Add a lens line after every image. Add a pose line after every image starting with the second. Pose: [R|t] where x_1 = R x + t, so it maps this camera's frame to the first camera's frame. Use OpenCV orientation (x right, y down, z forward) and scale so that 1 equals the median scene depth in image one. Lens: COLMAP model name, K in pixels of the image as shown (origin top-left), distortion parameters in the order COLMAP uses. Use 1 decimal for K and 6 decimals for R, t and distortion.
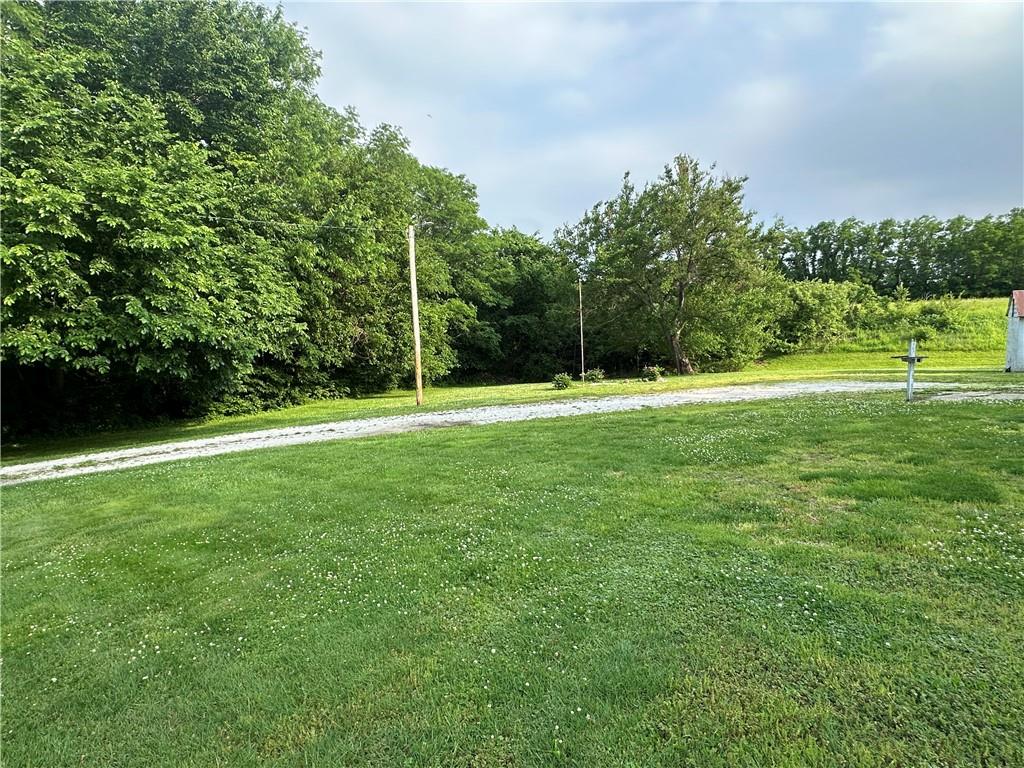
lens RADIAL K [[543.8, 0, 511.1], [0, 543.8, 388.9], [0, 0, 1]] dist [-0.006516, 0.000519]
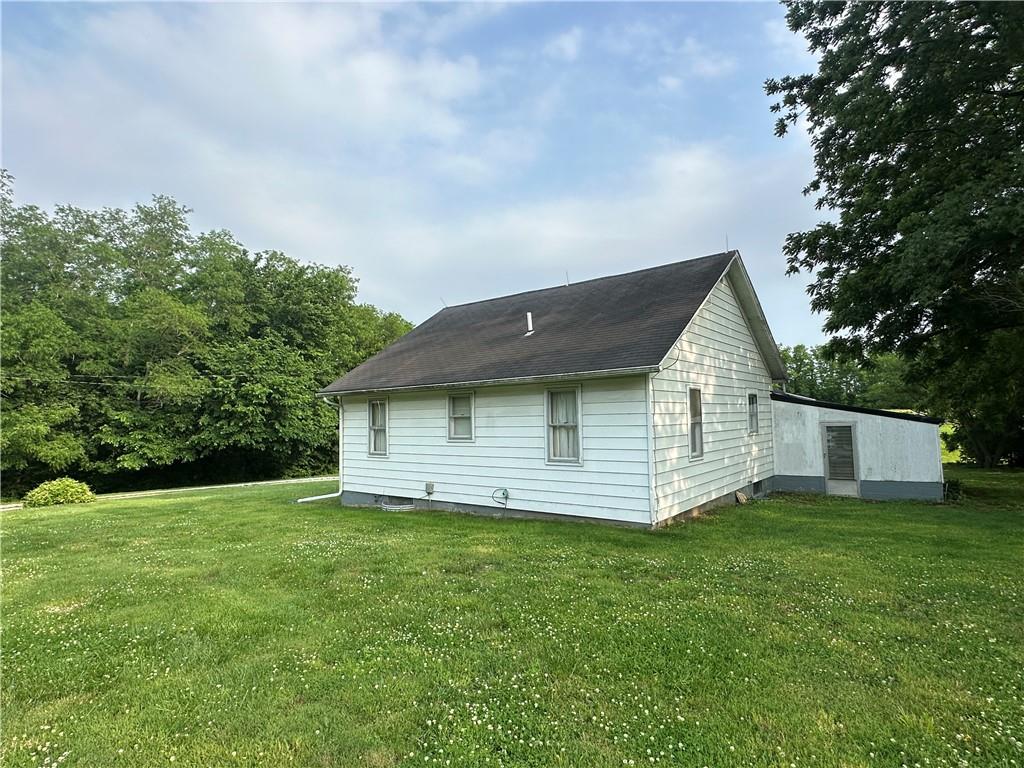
lens RADIAL K [[543.8, 0, 511.1], [0, 543.8, 388.9], [0, 0, 1]] dist [-0.006516, 0.000519]
pose [[0.998863, 0.012942, -0.045882, 0.438424], [-0.020519, 0.985447, -0.168739, 0.074921], [0.043030, 0.169488, 0.984592, -1.241876]]
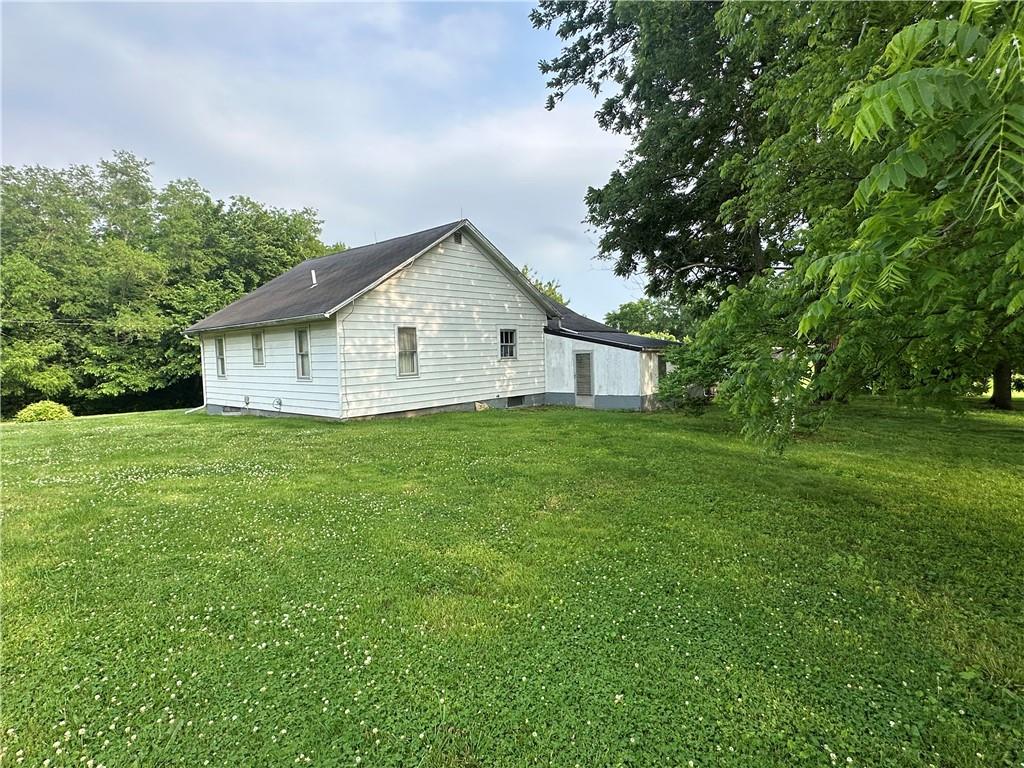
lens RADIAL K [[543.8, 0, 511.1], [0, 543.8, 388.9], [0, 0, 1]] dist [-0.006516, 0.000519]
pose [[0.995425, 0.014922, -0.094377, 0.882624], [-0.019117, 0.998862, -0.043697, 0.099628], [0.093617, 0.045301, 0.994577, -1.468359]]
